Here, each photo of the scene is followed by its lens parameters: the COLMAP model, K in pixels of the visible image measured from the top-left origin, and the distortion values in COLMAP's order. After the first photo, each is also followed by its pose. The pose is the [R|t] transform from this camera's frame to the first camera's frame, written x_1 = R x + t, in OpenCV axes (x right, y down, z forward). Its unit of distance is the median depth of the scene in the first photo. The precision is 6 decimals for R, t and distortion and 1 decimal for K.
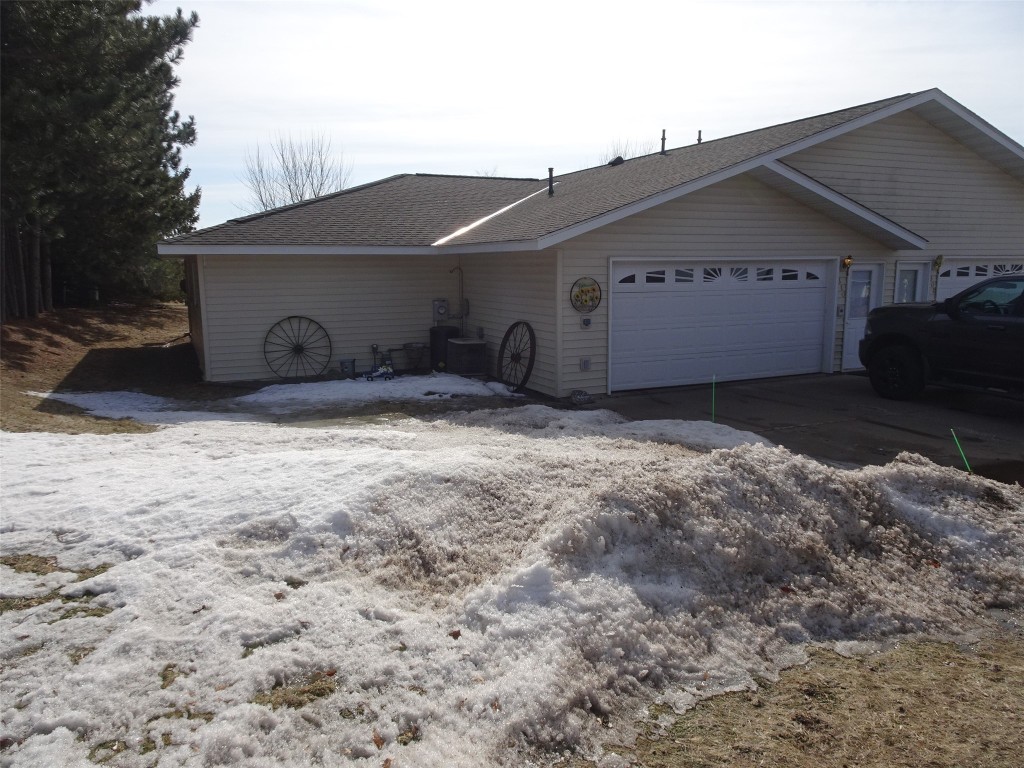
lens RADIAL K [[724.8, 0, 511.6], [0, 724.8, 383.7], [0, 0, 1]] dist [0.006210, 0.004321]
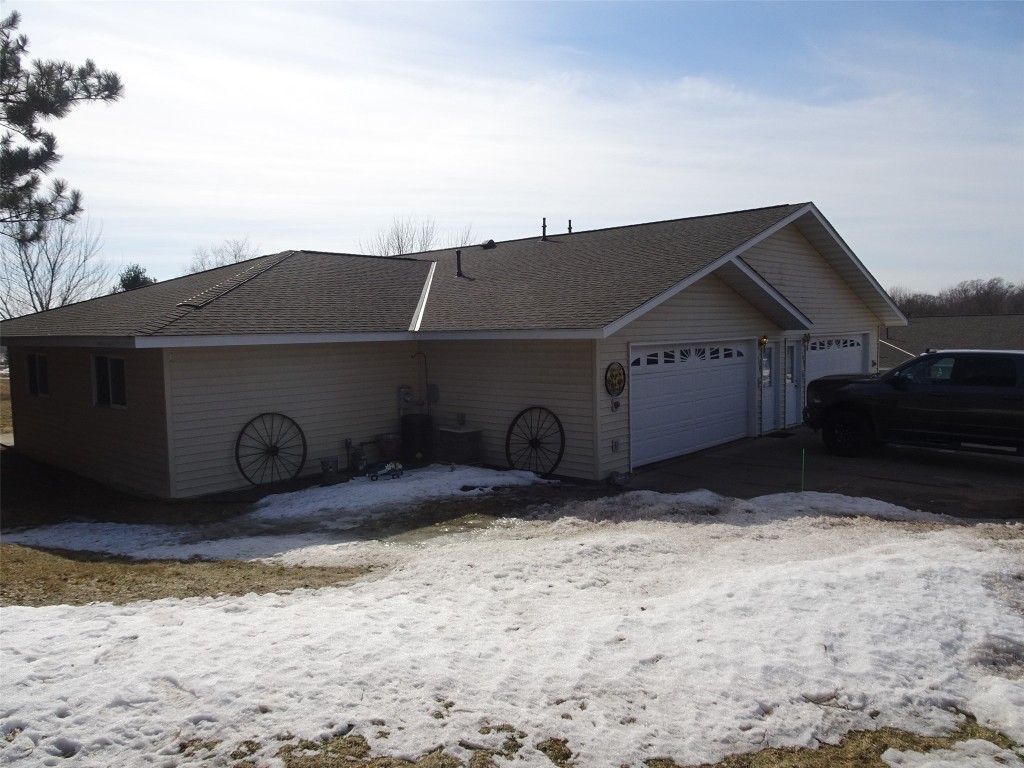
lens RADIAL K [[724.8, 0, 508.6], [0, 724.8, 384.5], [0, 0, 1]] dist [0.006210, 0.004321]
pose [[0.922548, -0.039813, 0.383824, -0.387797], [0.075097, 0.994170, -0.077377, -0.040280], [-0.378505, 0.100208, 0.920159, 0.089707]]
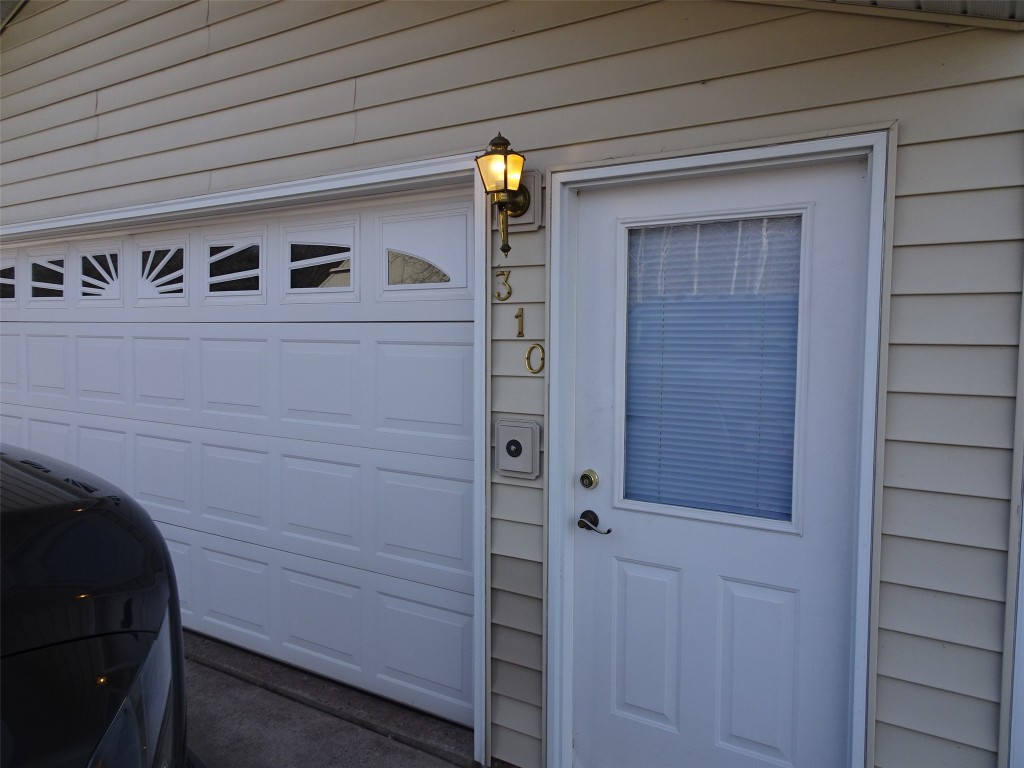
lens RADIAL K [[724.8, 0, 510.3], [0, 724.8, 385.1], [0, 0, 1]] dist [0.006210, 0.004321]
pose [[0.545635, 0.078733, -0.834316, 0.644291], [-0.142232, 0.989833, 0.000391, -0.124520], [0.825865, 0.118453, 0.551286, 0.957311]]
